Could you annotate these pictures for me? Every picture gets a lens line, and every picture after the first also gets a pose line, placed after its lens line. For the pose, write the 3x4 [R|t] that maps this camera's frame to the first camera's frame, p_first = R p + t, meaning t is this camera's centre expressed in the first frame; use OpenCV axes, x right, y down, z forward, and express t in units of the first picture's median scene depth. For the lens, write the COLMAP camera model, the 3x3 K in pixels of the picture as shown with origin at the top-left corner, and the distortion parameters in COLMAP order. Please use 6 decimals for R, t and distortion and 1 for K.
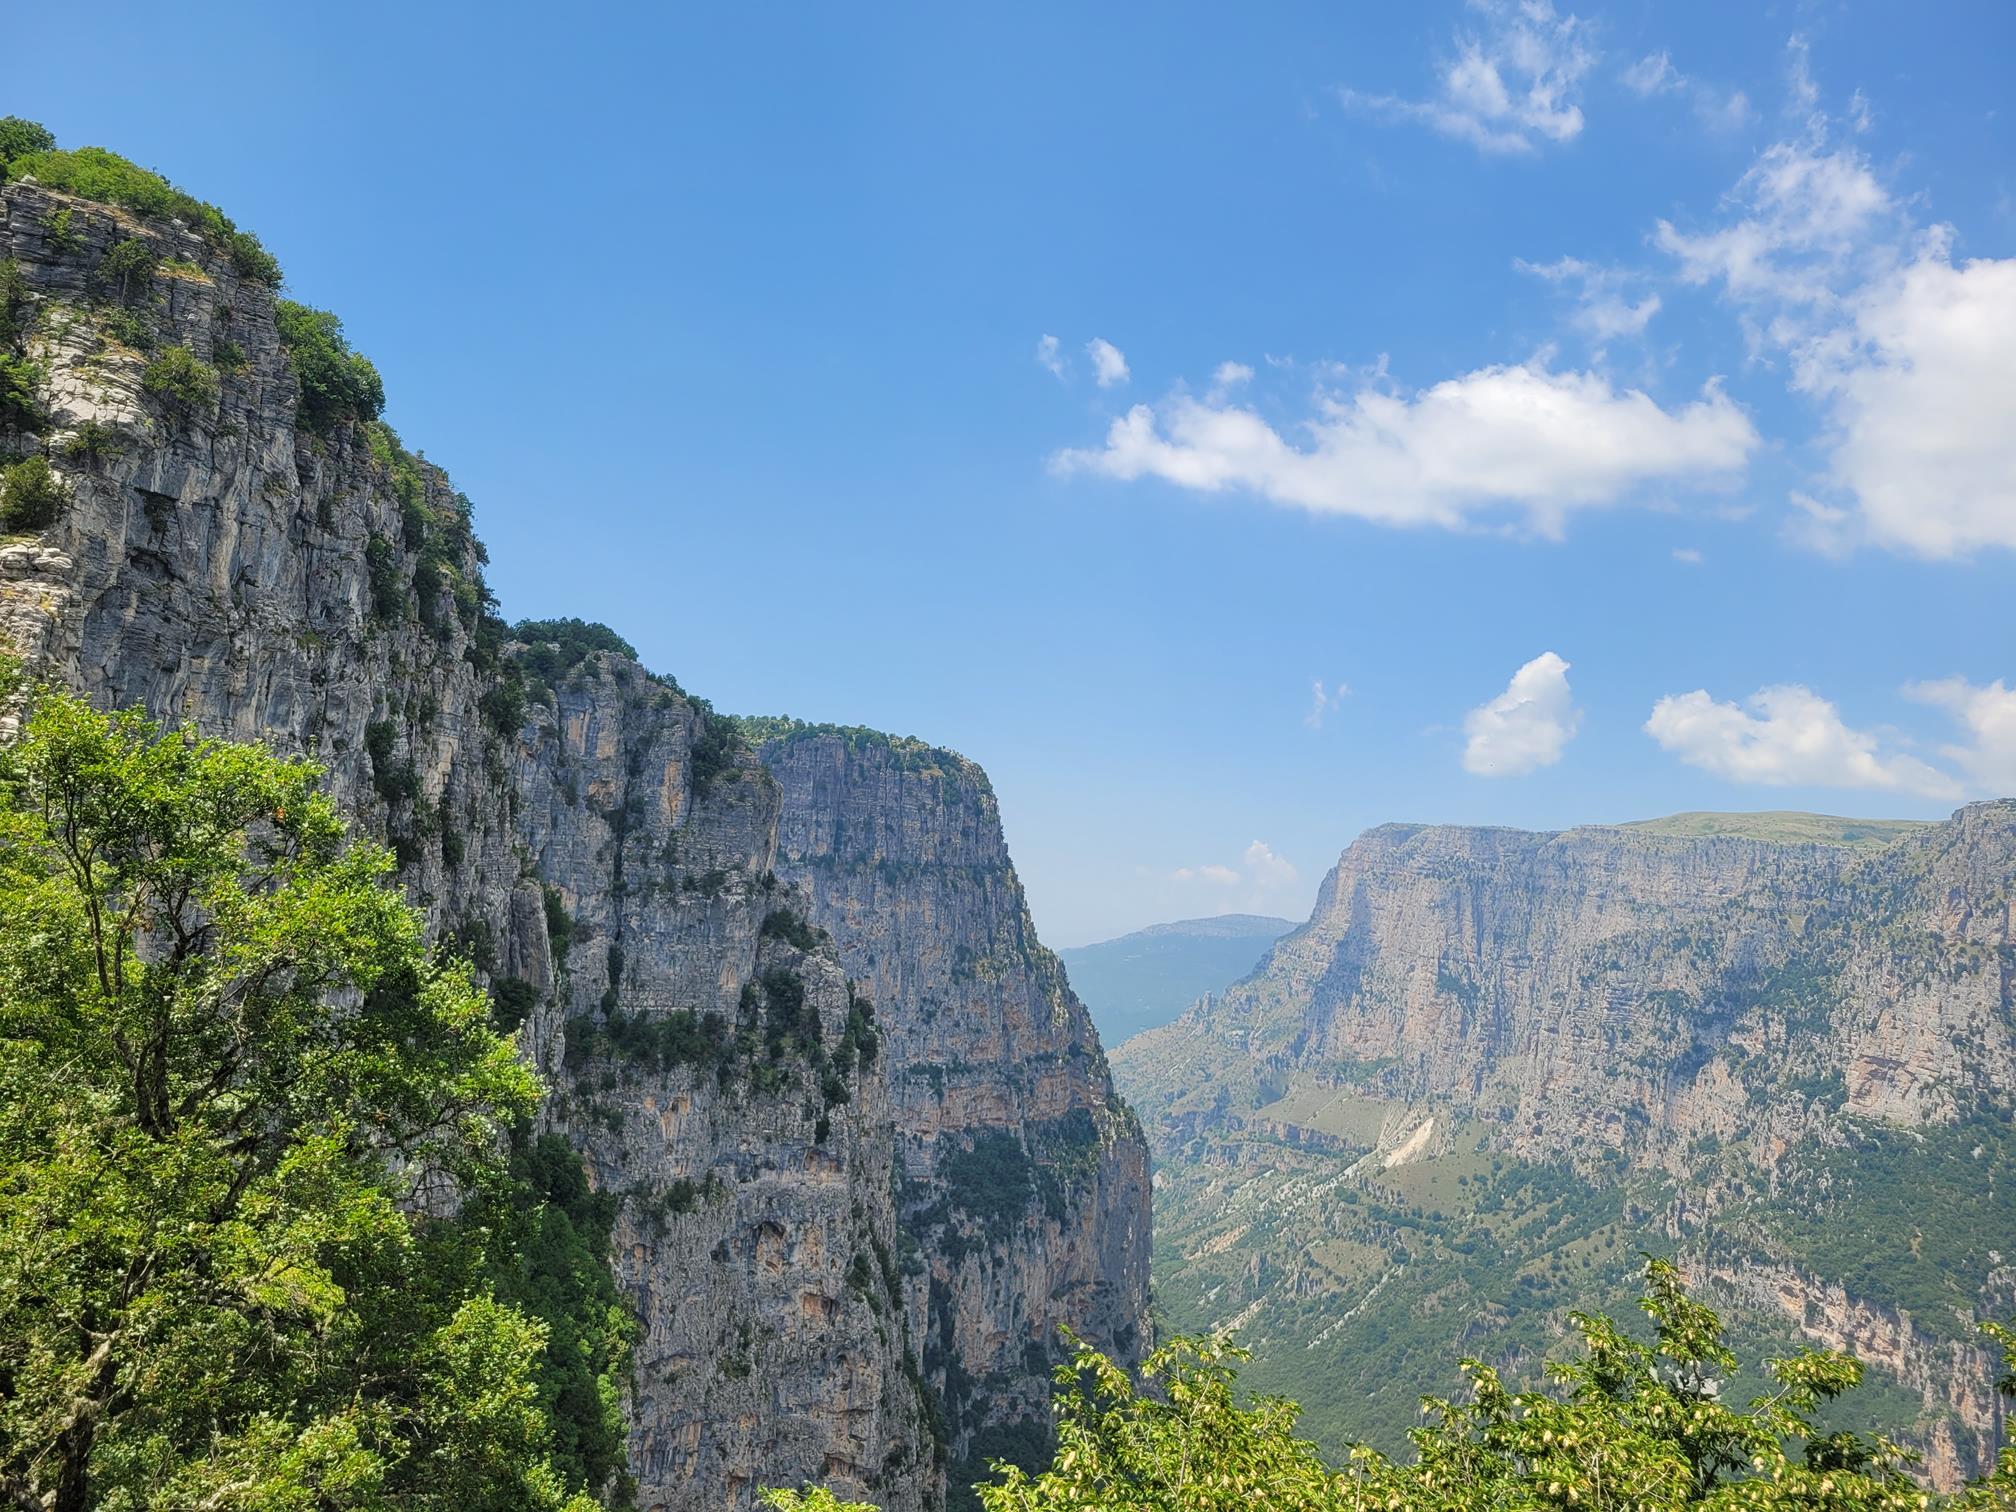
lens RADIAL K [[1526.7, 0, 1014.3], [0, 1526.7, 753.6], [0, 0, 1]] dist [0.064899, -0.040275]
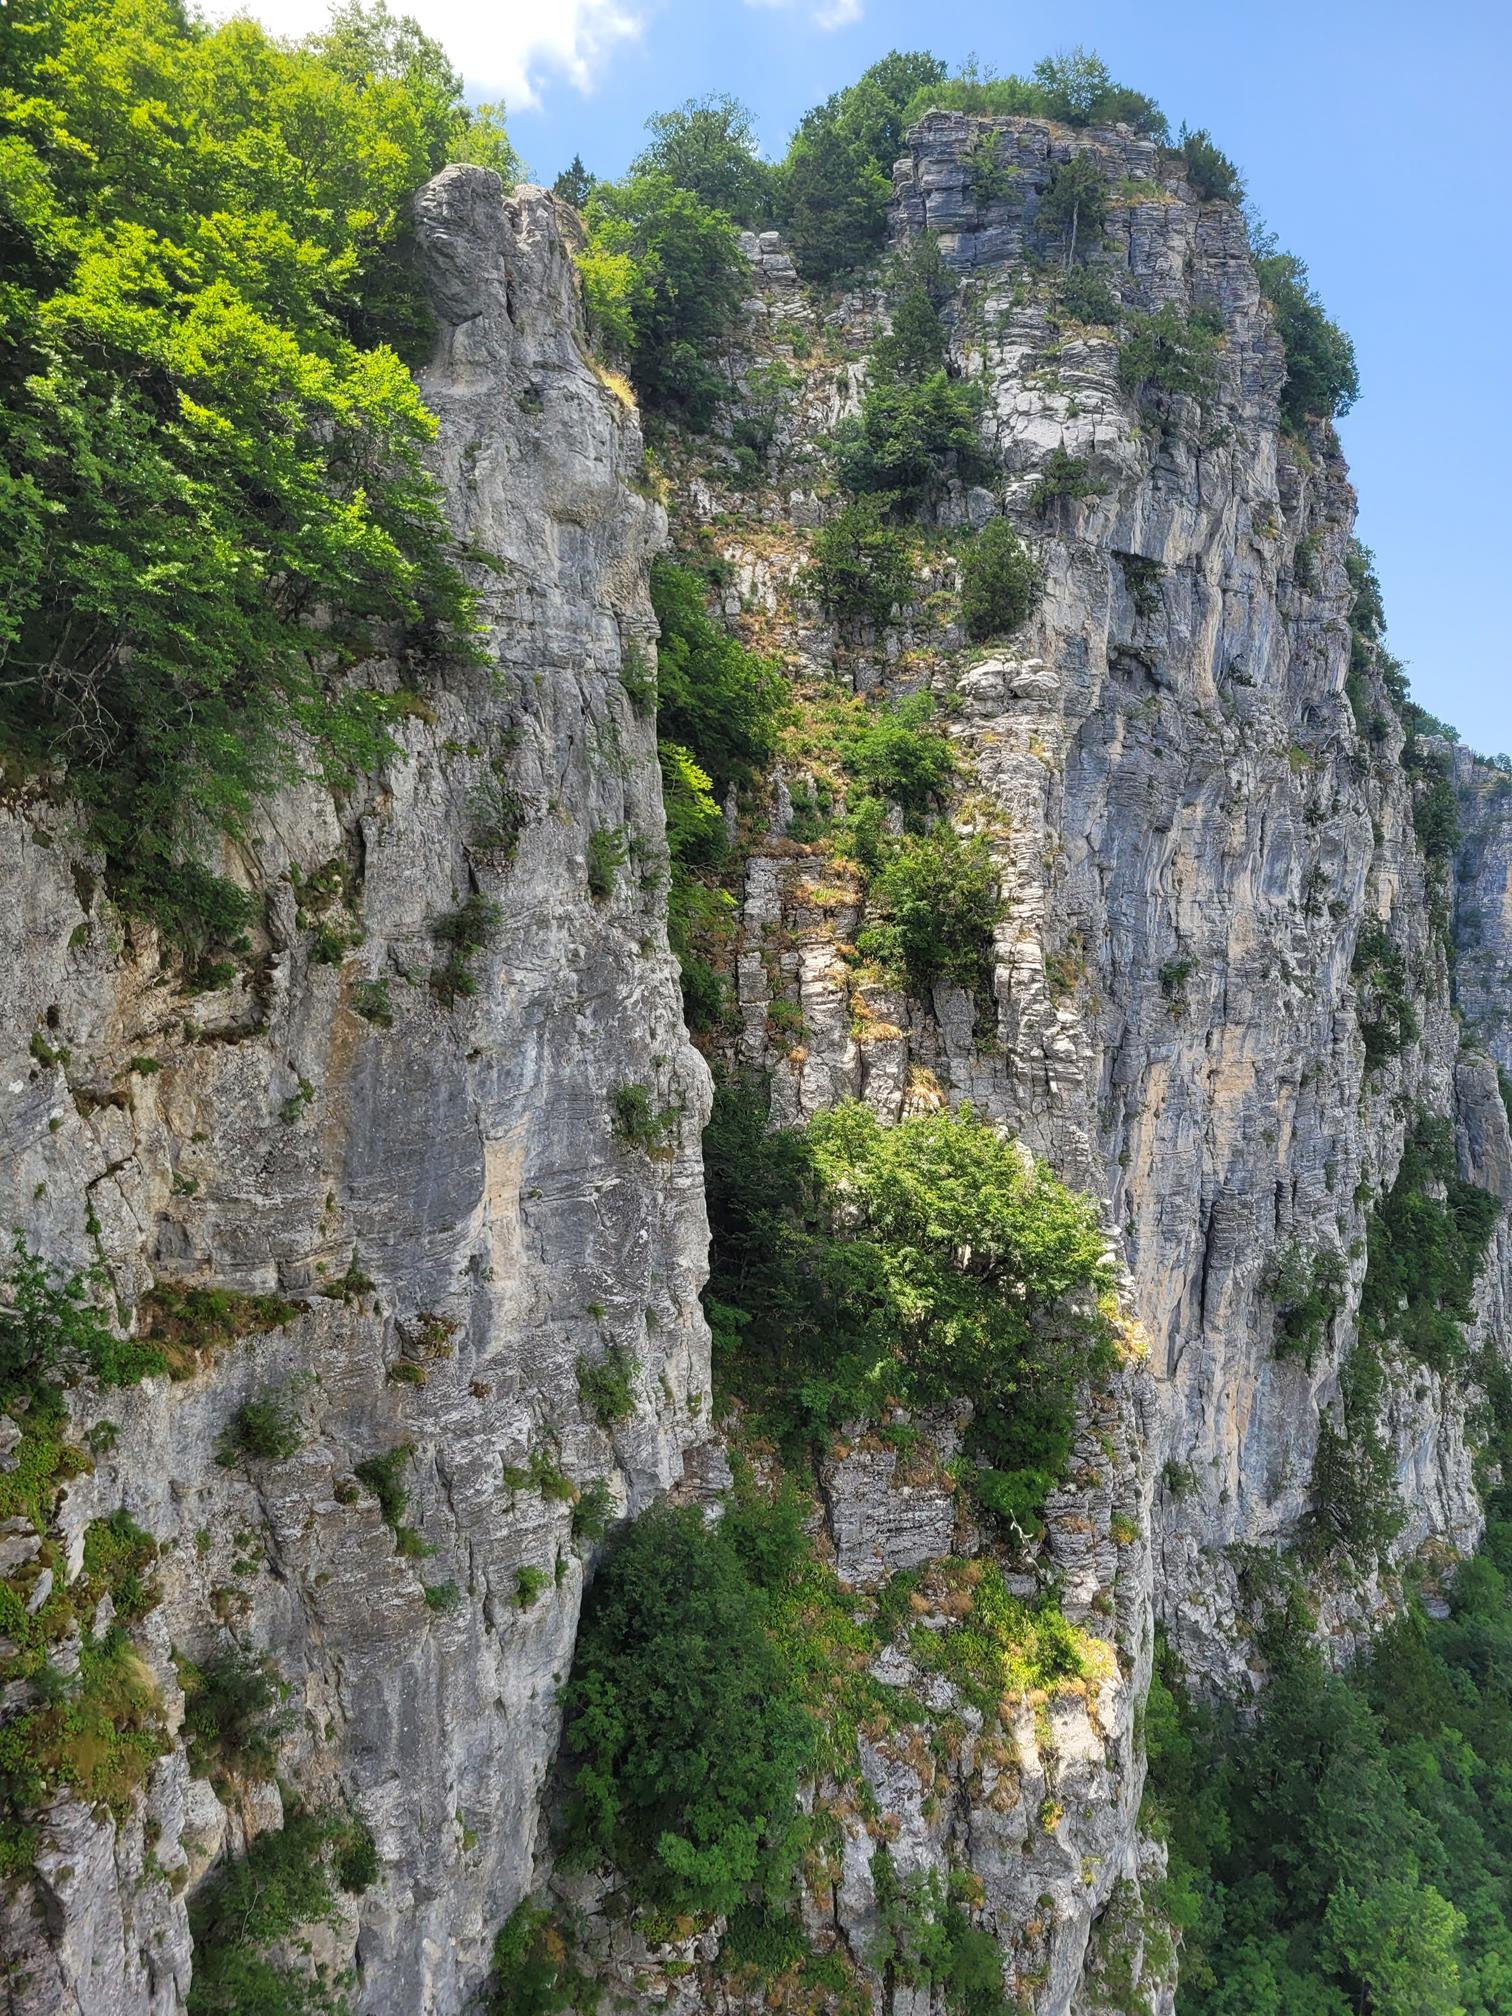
lens RADIAL K [[1526.7, 0, 804.1], [0, 1526.7, 1052.1], [0, 0, 1]] dist [0.064899, -0.040275]
pose [[0.834294, -0.008499, -0.551254, -0.091830], [0.079859, 0.991199, 0.105581, -0.012060], [0.545505, -0.132109, 0.827630, 0.106465]]
